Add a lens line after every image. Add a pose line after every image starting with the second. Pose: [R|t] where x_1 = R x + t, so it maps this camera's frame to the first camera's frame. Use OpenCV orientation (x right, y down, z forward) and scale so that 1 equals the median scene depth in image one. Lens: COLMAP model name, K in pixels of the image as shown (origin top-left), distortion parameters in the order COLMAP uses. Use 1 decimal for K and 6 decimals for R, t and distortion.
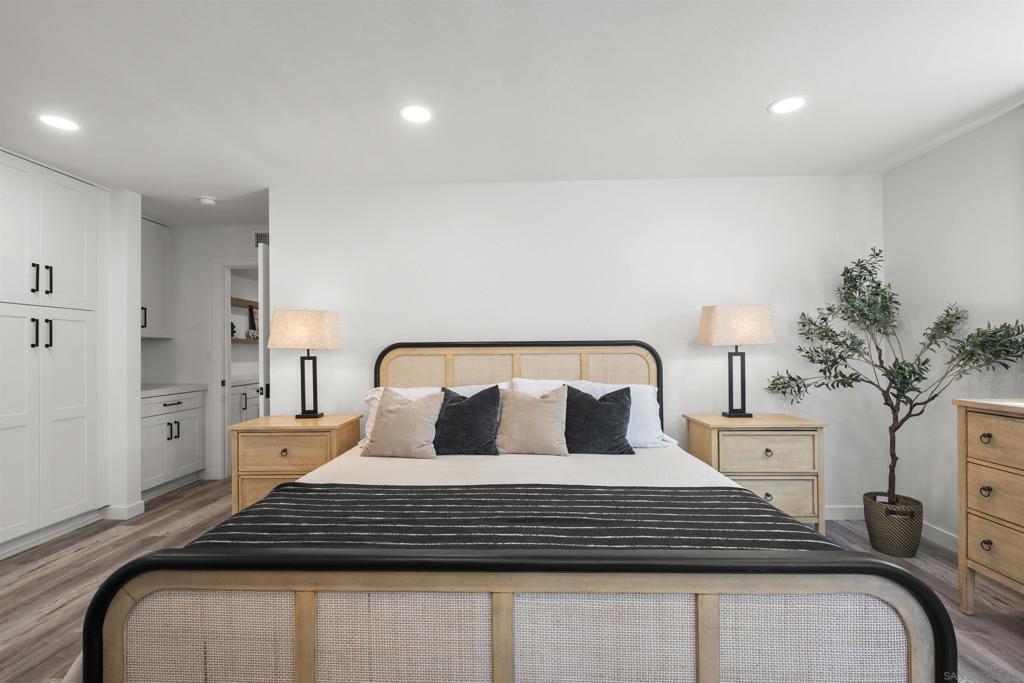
lens RADIAL K [[456.7, 0, 510.2], [0, 456.7, 345.2], [0, 0, 1]] dist [-0.003050, -0.000232]
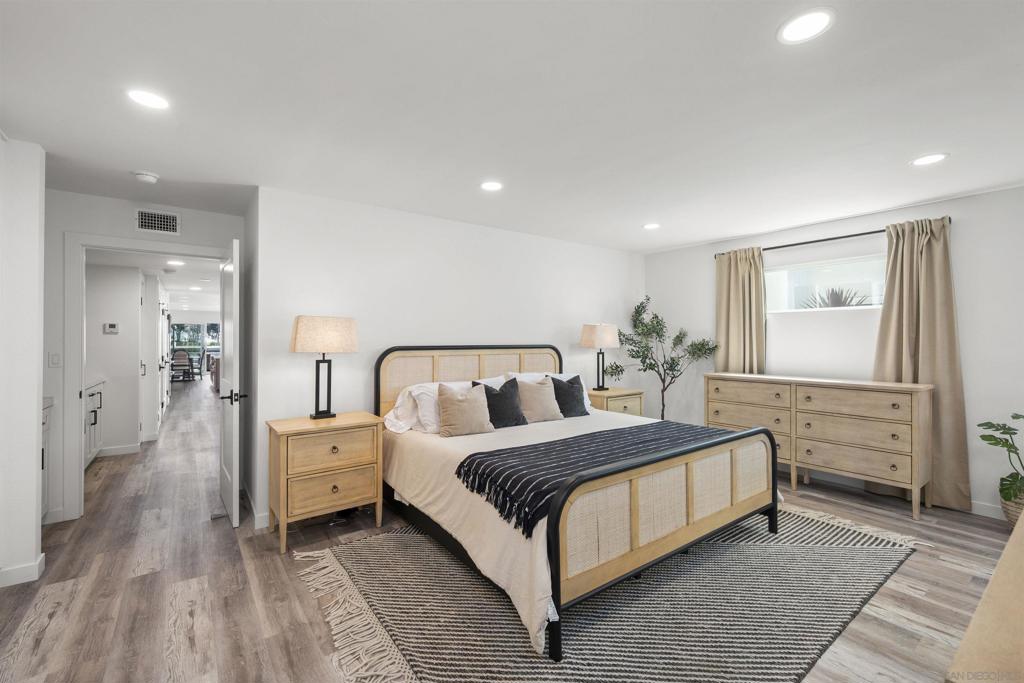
lens RADIAL K [[436.1, 0, 512.5], [0, 436.1, 340.8], [0, 0, 1]] dist [0.000377, 0.000012]
pose [[0.783326, 0.006863, 0.621573, -0.805140], [-0.009748, 0.999952, 0.001244, -0.027376], [-0.621534, -0.007033, 0.783355, -0.068314]]
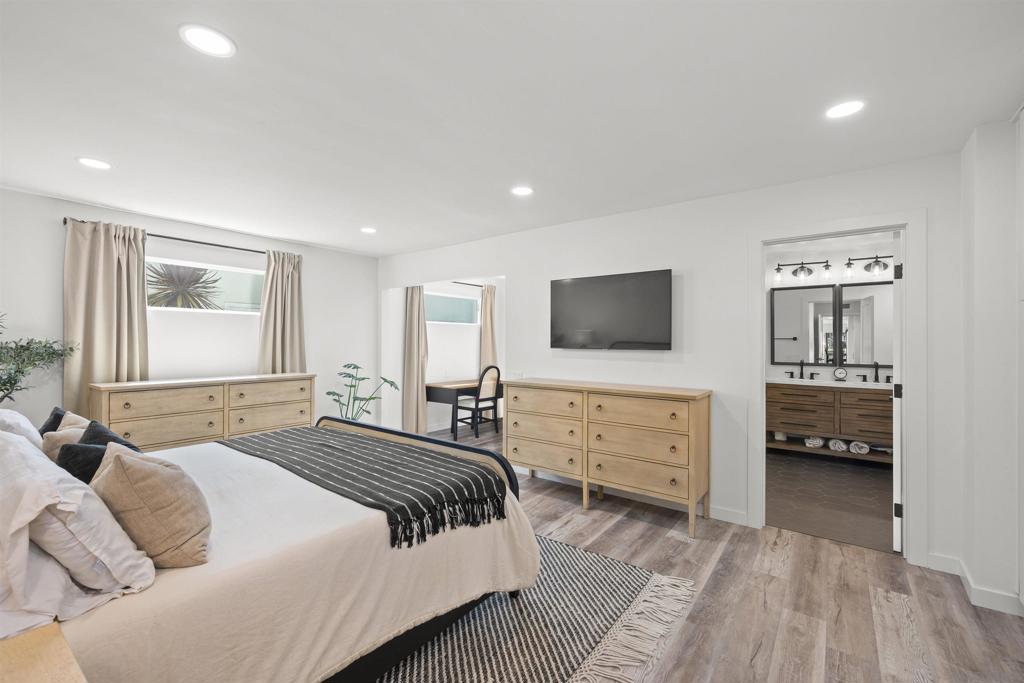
lens RADIAL K [[436.1, 0, 513.6], [0, 436.1, 338.9], [0, 0, 1]] dist [0.000377, 0.000012]
pose [[-0.816627, 0.012573, 0.577028, -0.813600], [0.003096, 0.999844, -0.017405, -0.013941], [-0.577157, -0.012427, -0.816539, 1.110901]]
